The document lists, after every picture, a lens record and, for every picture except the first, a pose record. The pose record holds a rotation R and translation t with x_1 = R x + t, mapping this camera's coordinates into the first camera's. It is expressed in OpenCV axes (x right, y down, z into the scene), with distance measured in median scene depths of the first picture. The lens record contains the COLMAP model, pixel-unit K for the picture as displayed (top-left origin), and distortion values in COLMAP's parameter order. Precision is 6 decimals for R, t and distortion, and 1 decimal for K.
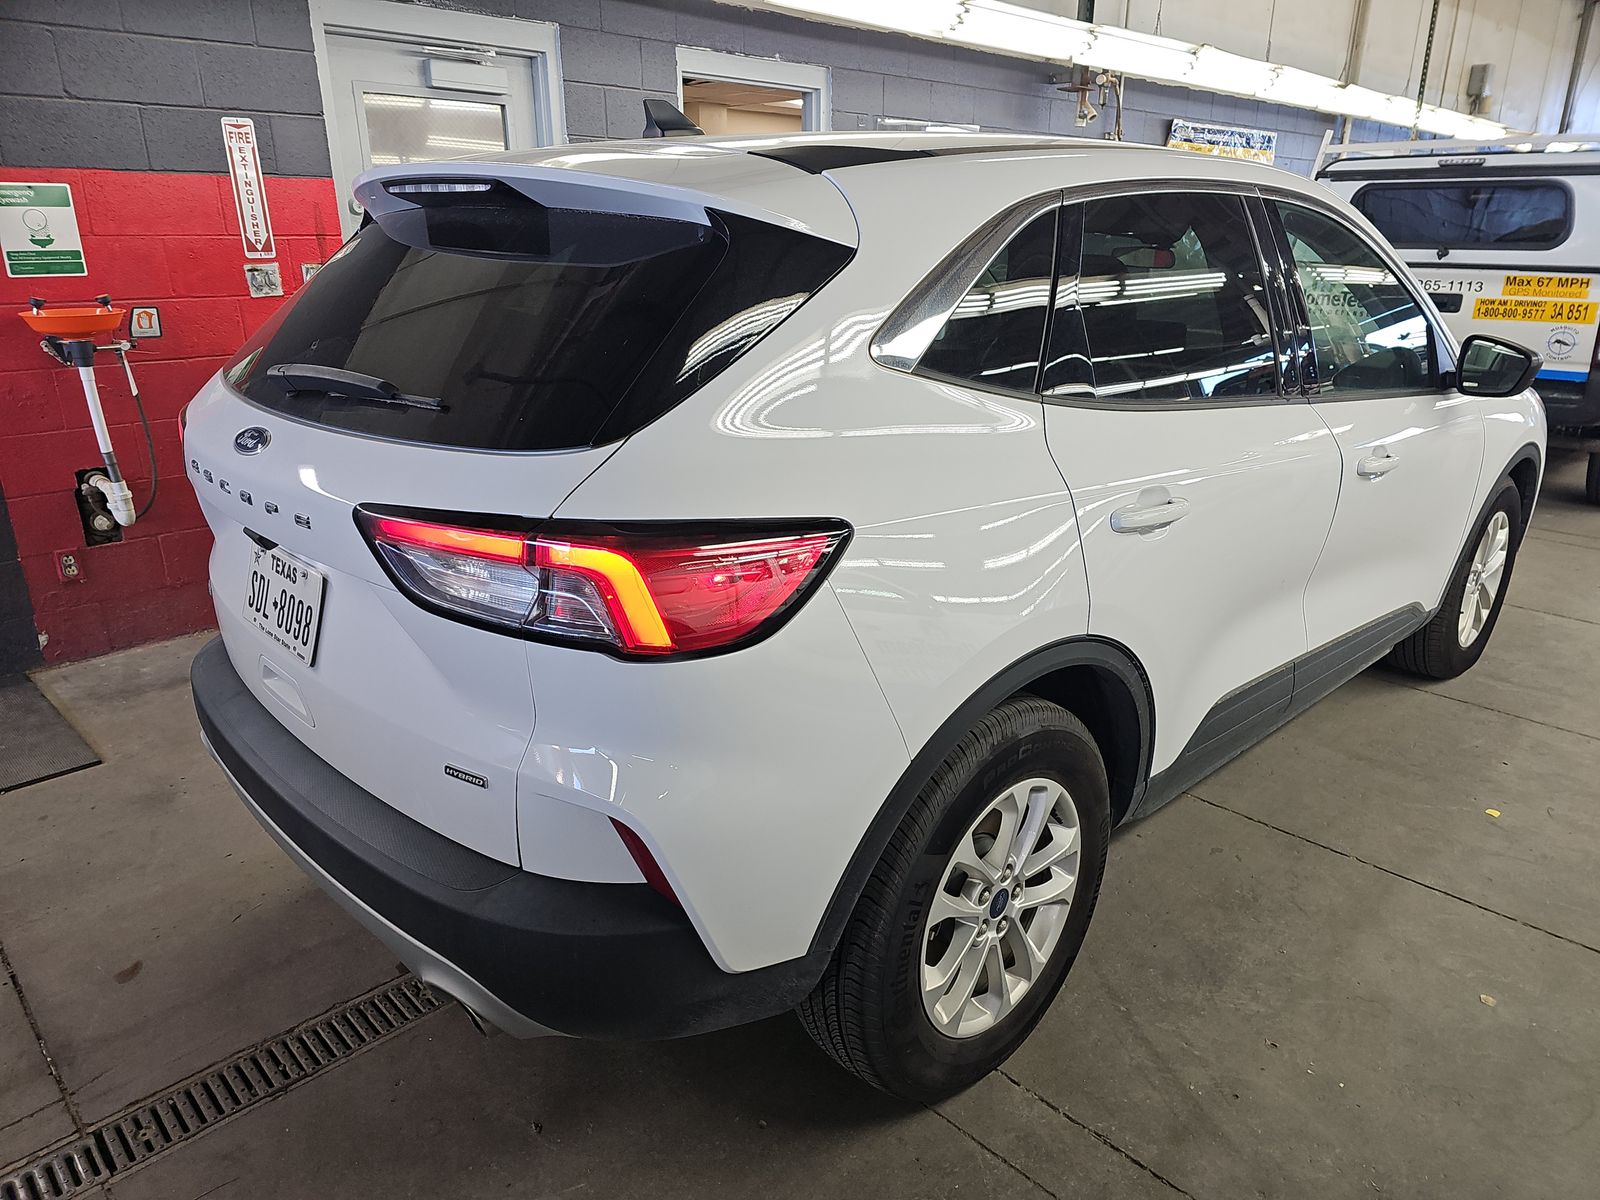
lens RADIAL K [[1054.5, 0, 807.8], [0, 1054.5, 591.8], [0, 0, 1]] dist [0.039858, -0.029937]
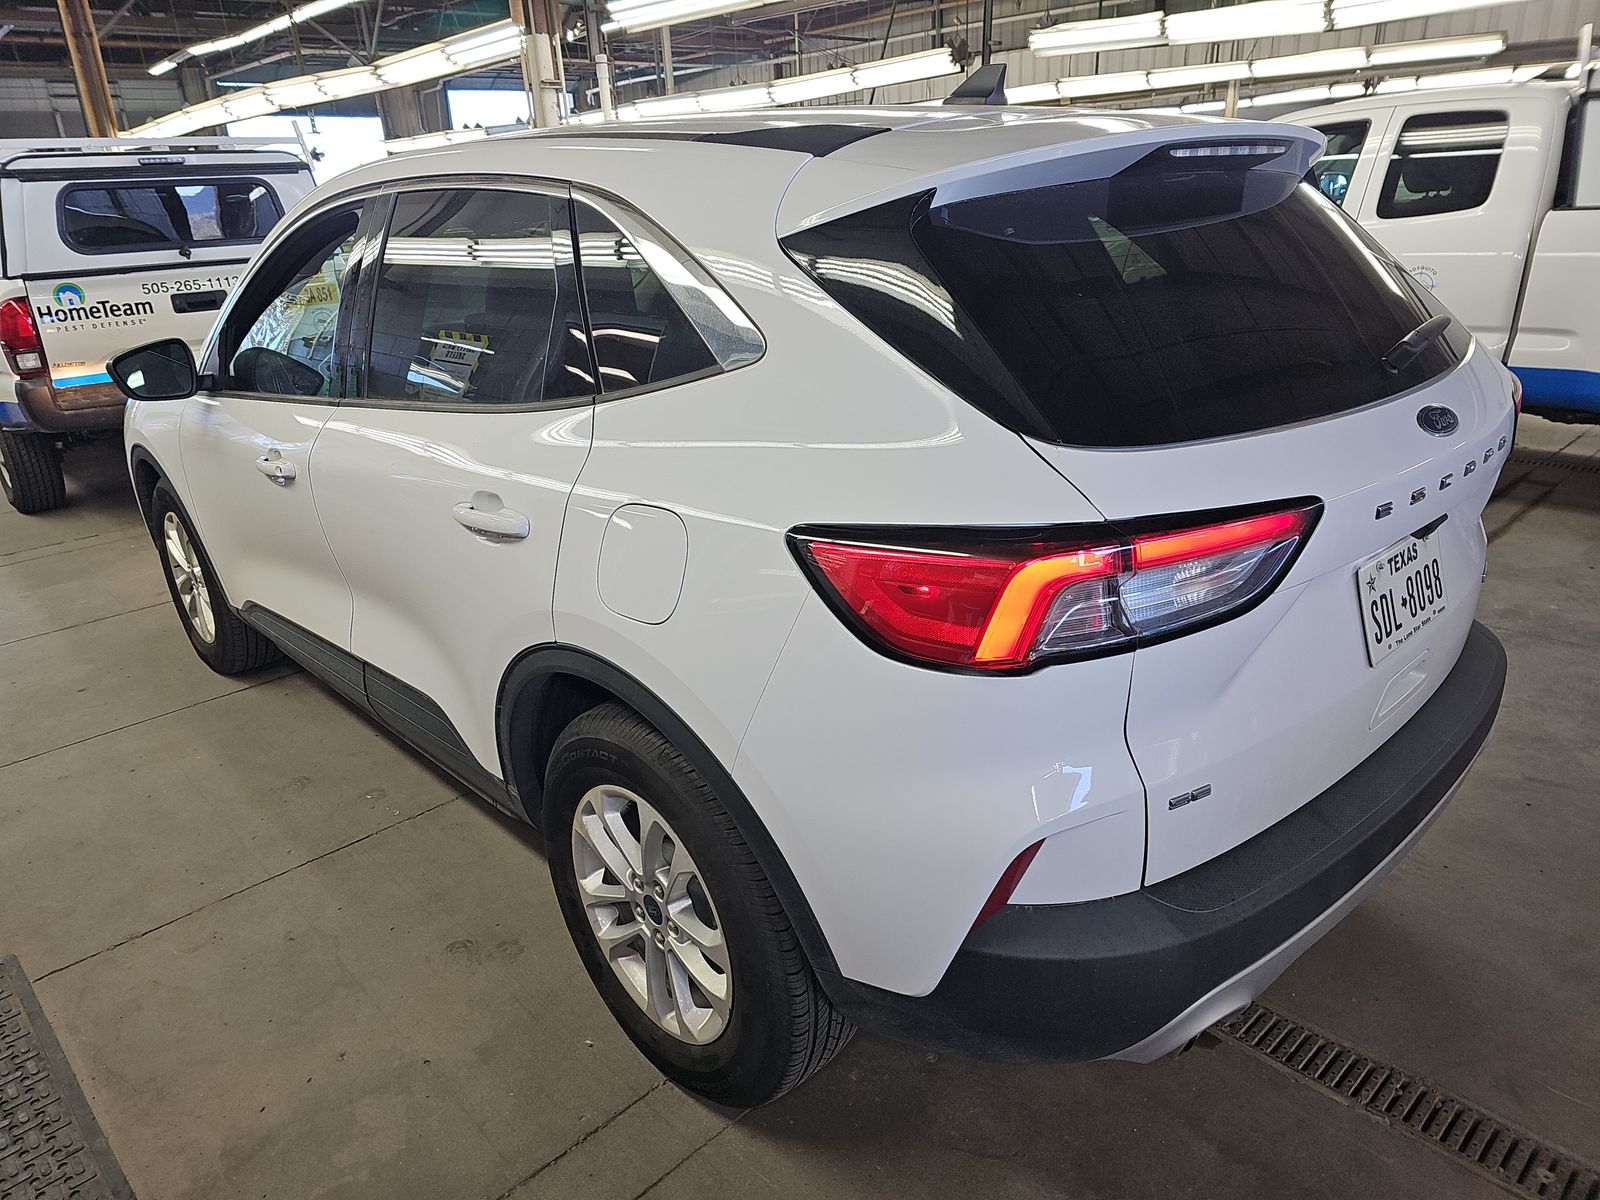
lens RADIAL K [[1077.0, 0, 779.5], [0, 1077.0, 602.7], [0, 0, 1]] dist [0.033713, -0.025495]
pose [[0.030430, -0.365738, 0.930220, -1.366728], [0.374636, 0.866982, 0.328619, -0.489944], [-0.926672, 0.338494, 0.163401, 1.324031]]
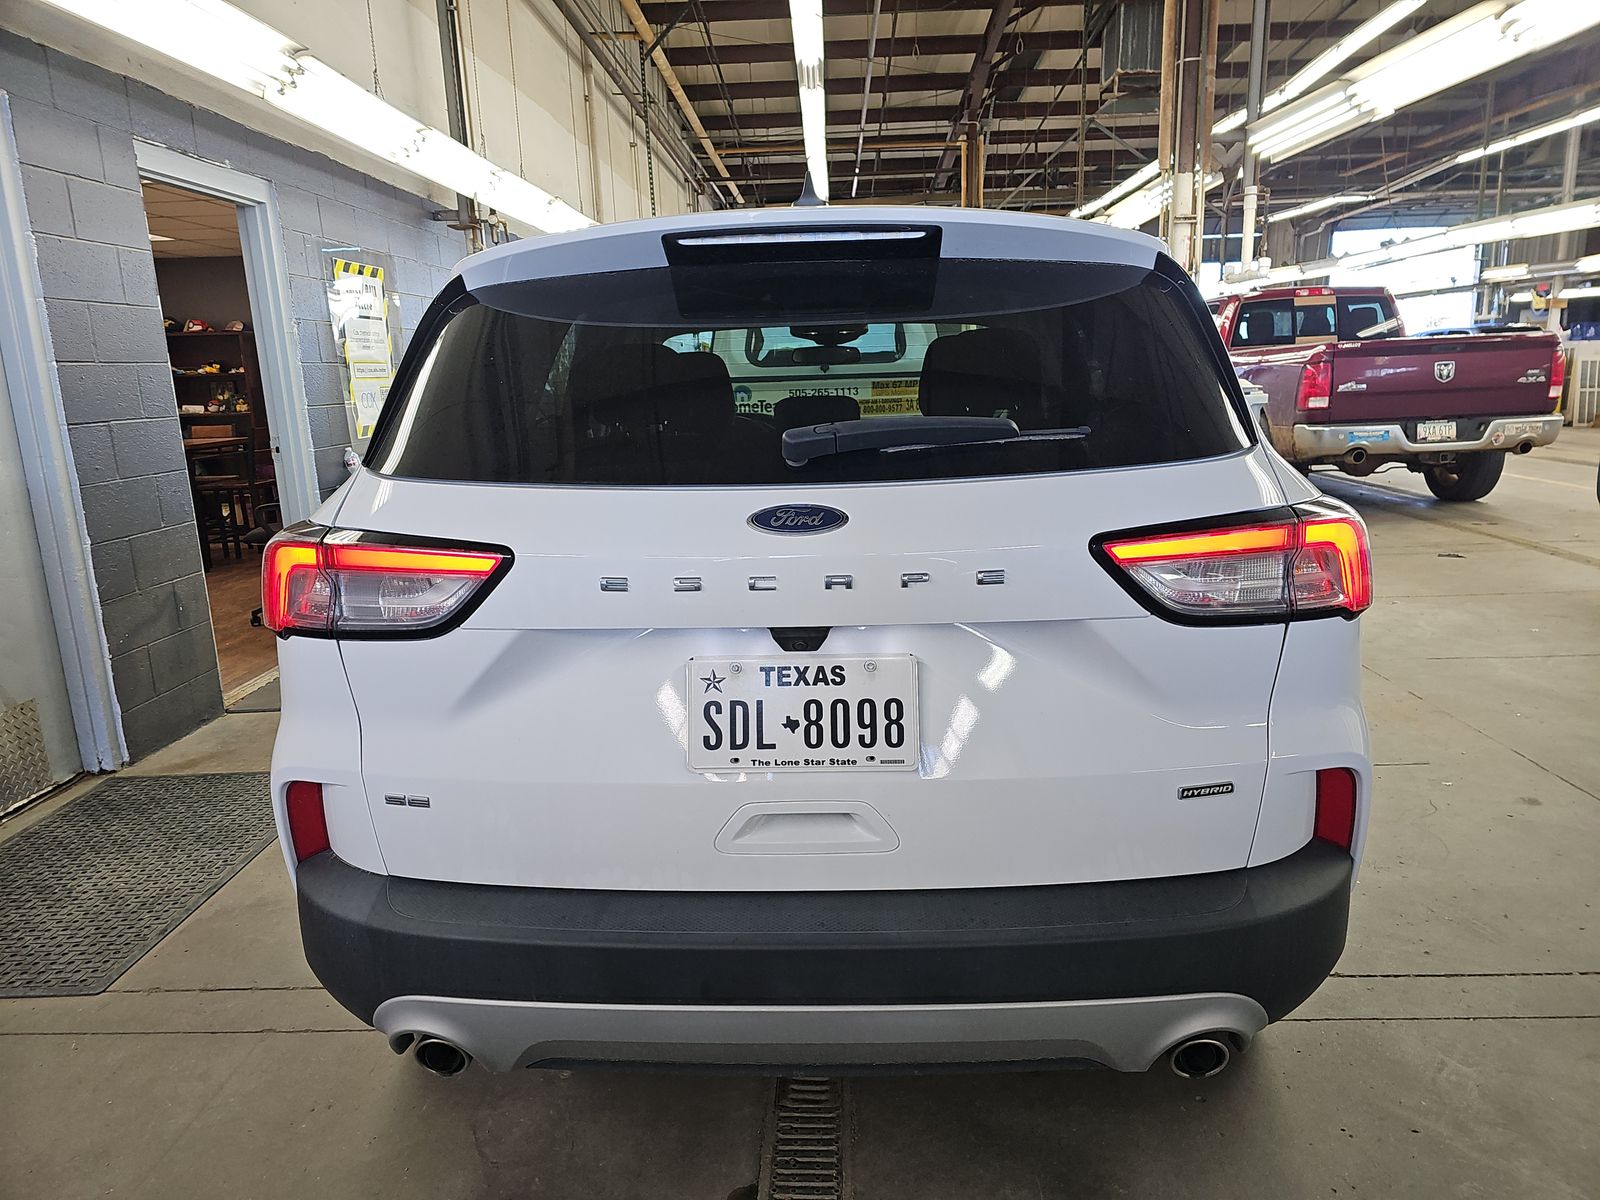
lens RADIAL K [[1077.0, 0, 779.5], [0, 1077.0, 602.7], [0, 0, 1]] dist [0.033713, -0.025495]
pose [[0.734773, -0.170391, 0.656564, -1.008116], [0.254344, 0.966523, -0.033810, -0.050588], [-0.628823, 0.191836, 0.753513, 0.368734]]
